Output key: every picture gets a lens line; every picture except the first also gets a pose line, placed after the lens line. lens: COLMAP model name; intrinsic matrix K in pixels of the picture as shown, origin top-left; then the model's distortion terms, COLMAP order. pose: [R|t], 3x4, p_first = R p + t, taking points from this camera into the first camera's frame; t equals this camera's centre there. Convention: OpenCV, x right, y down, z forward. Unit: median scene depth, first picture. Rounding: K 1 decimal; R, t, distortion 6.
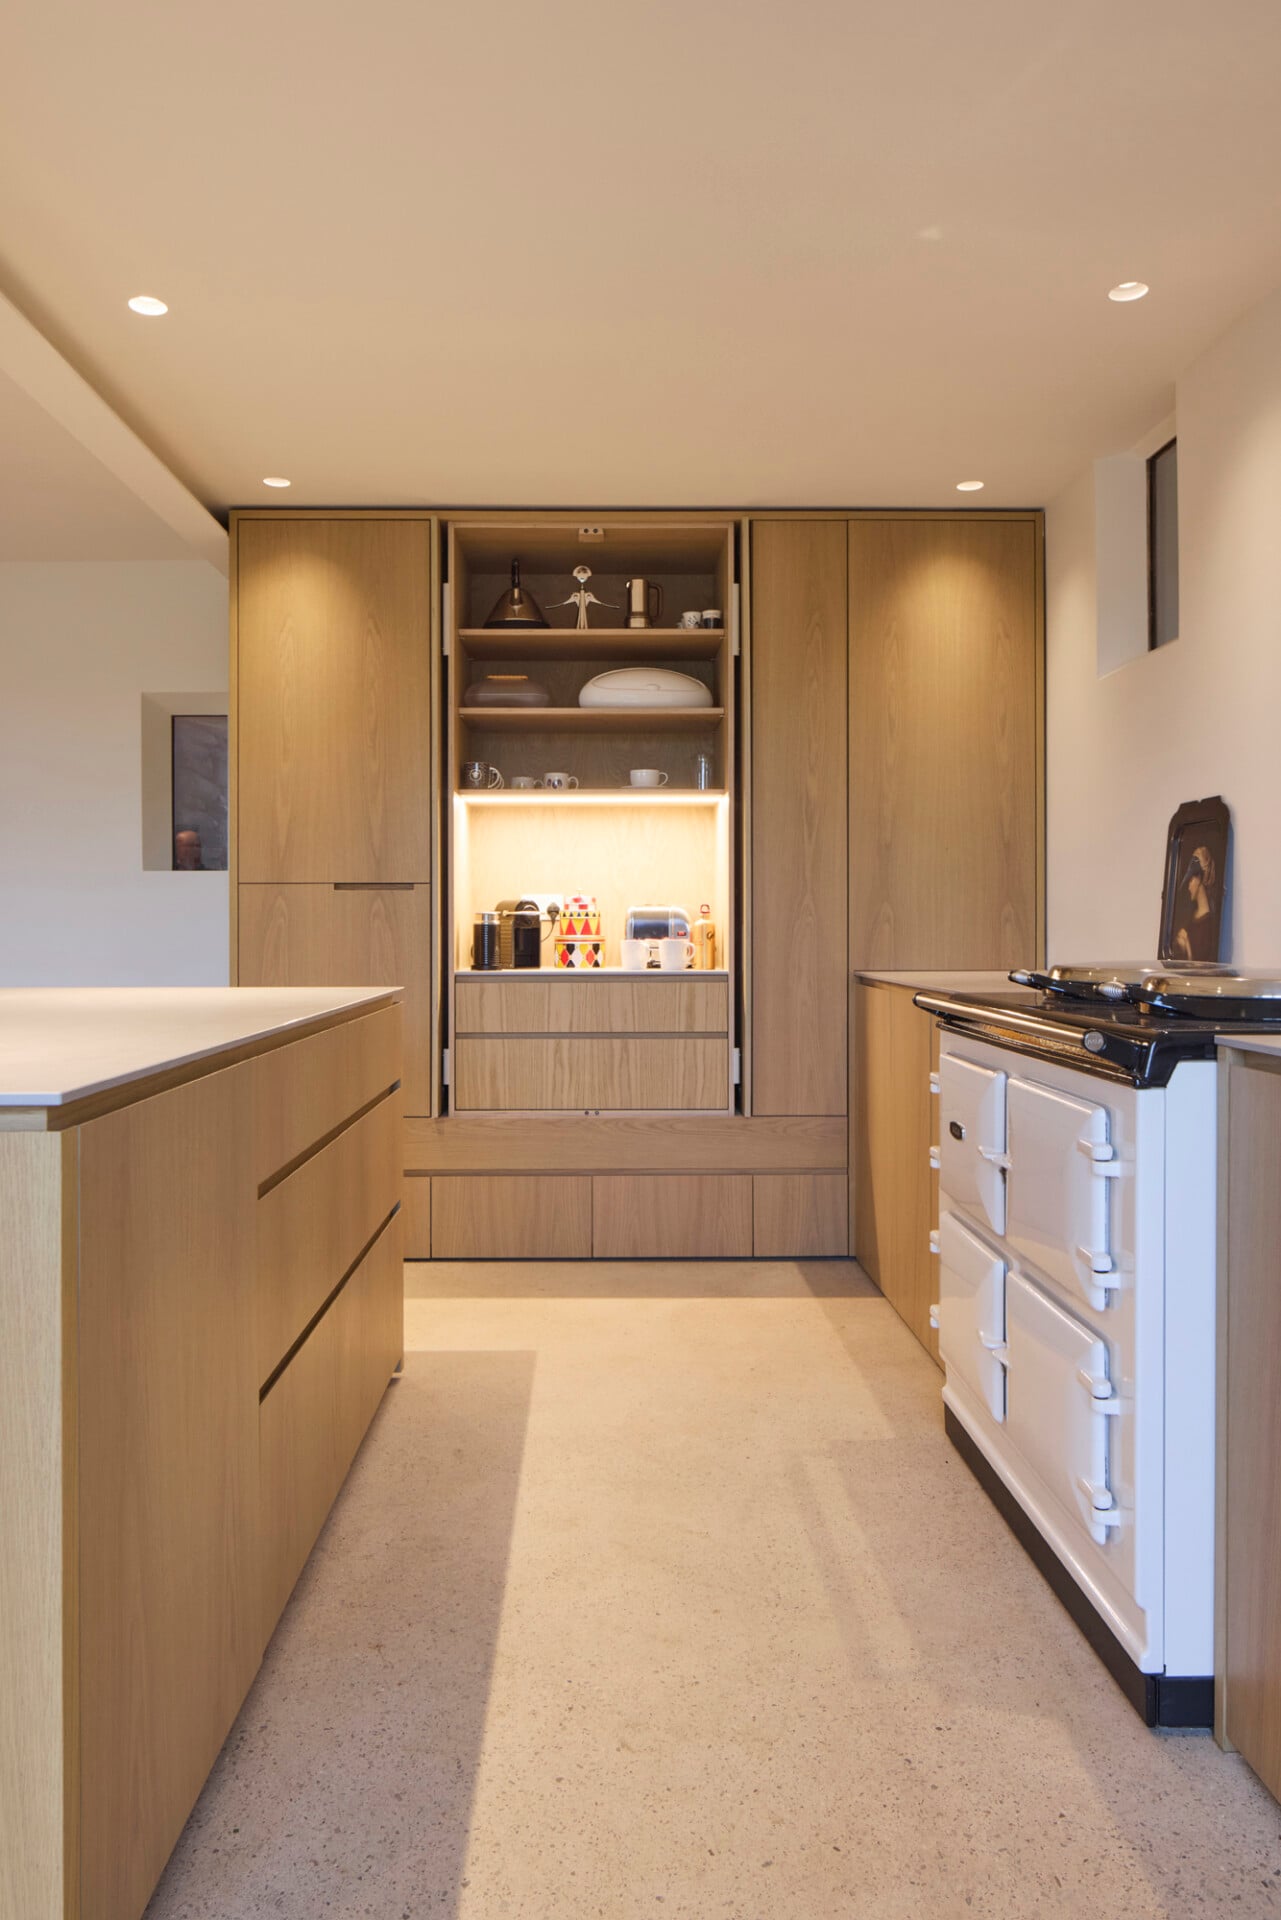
lens RADIAL K [[4002.8, 0, 659.1], [0, 4002.8, 961.0], [0, 0, 1]] dist [-0.040989, 0.000000]
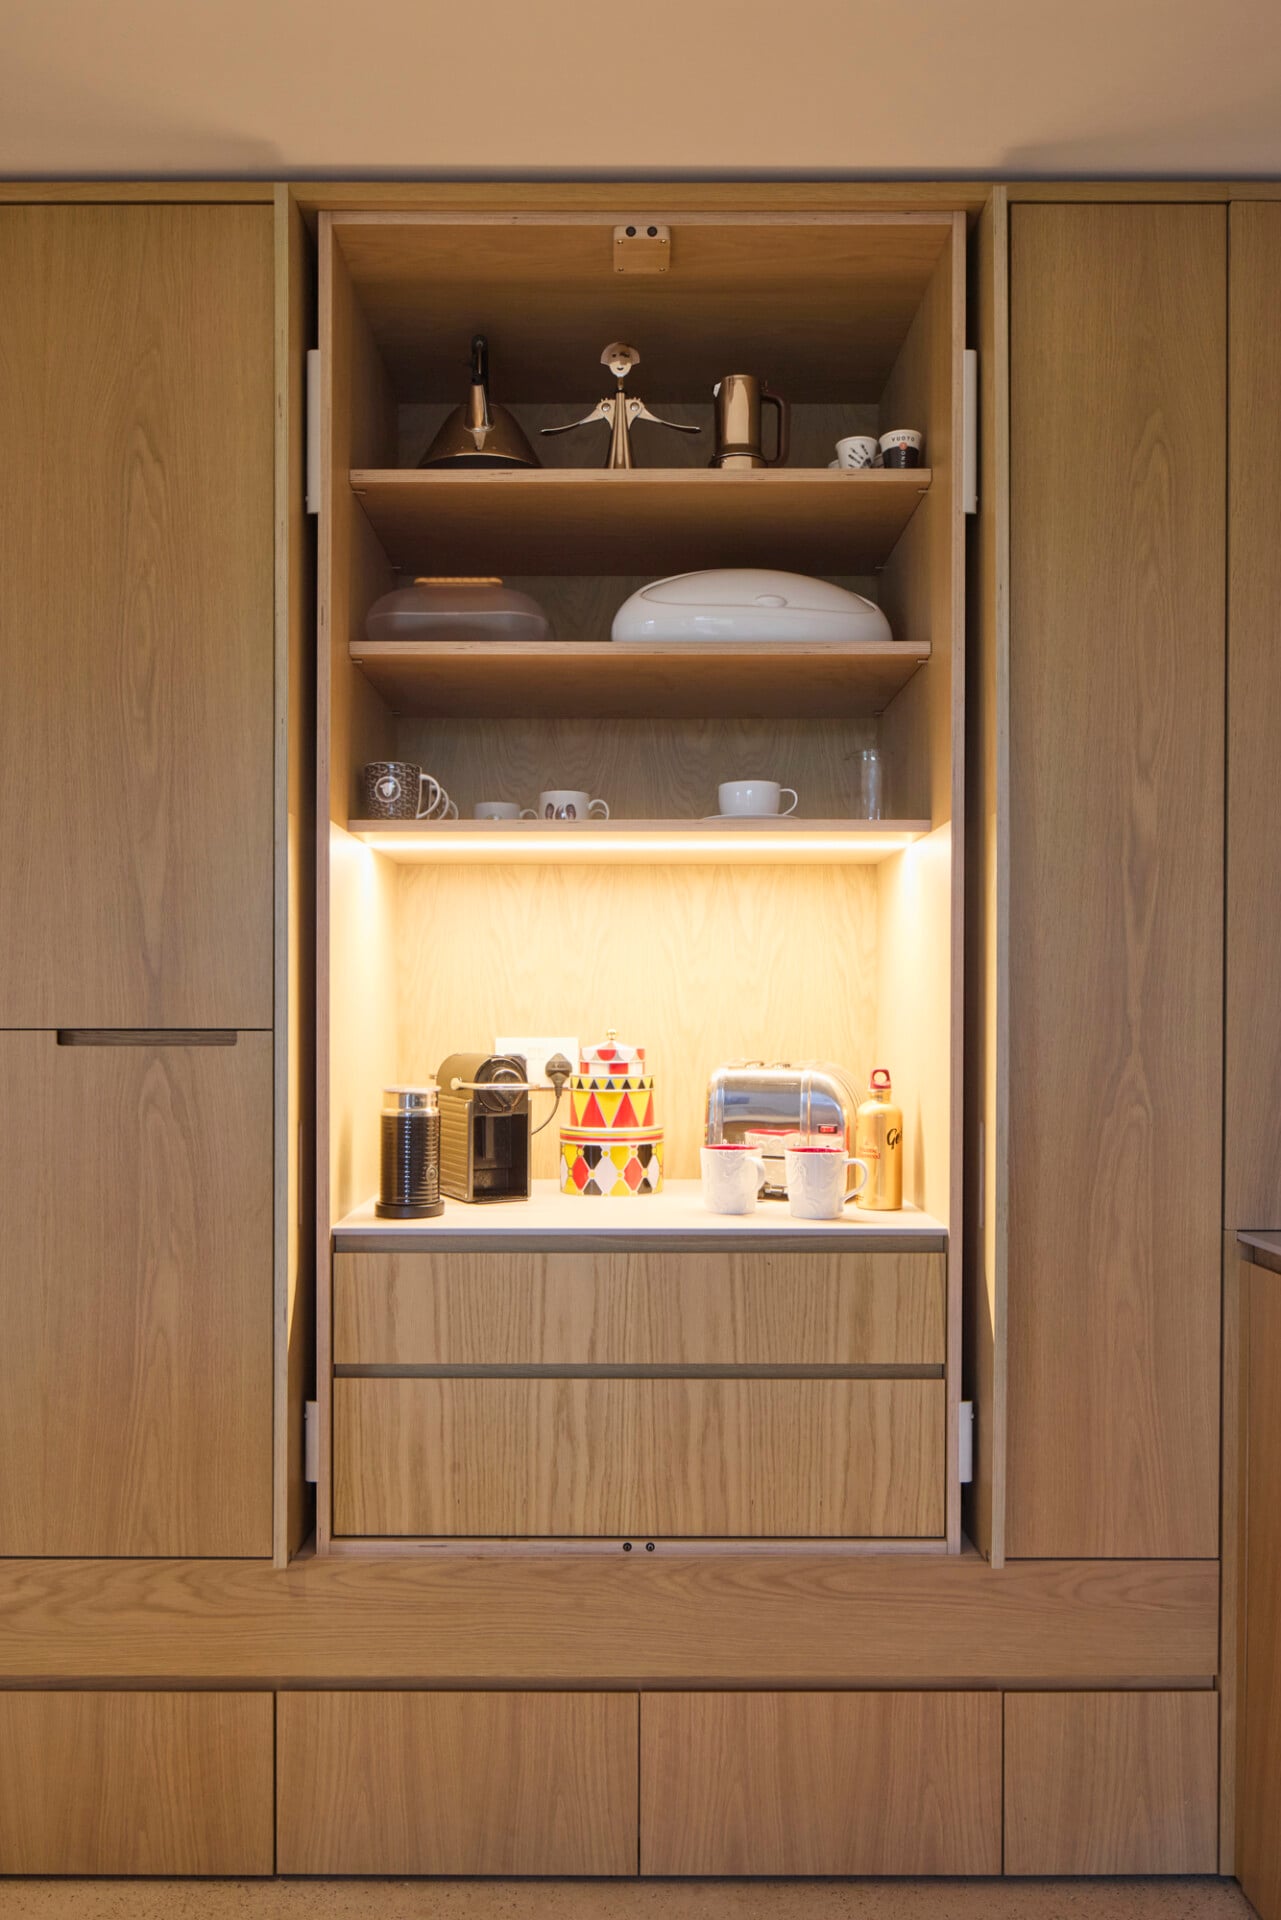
lens RADIAL K [[4002.8, 0, 631.5], [0, 4002.8, 960.5], [0, 0, 1]] dist [-0.040989, 0.000000]
pose [[0.999908, 0.002705, -0.013267, -0.011928], [-0.002969, 0.999798, -0.019876, -0.018169], [0.013211, 0.019913, 0.999714, 0.556131]]
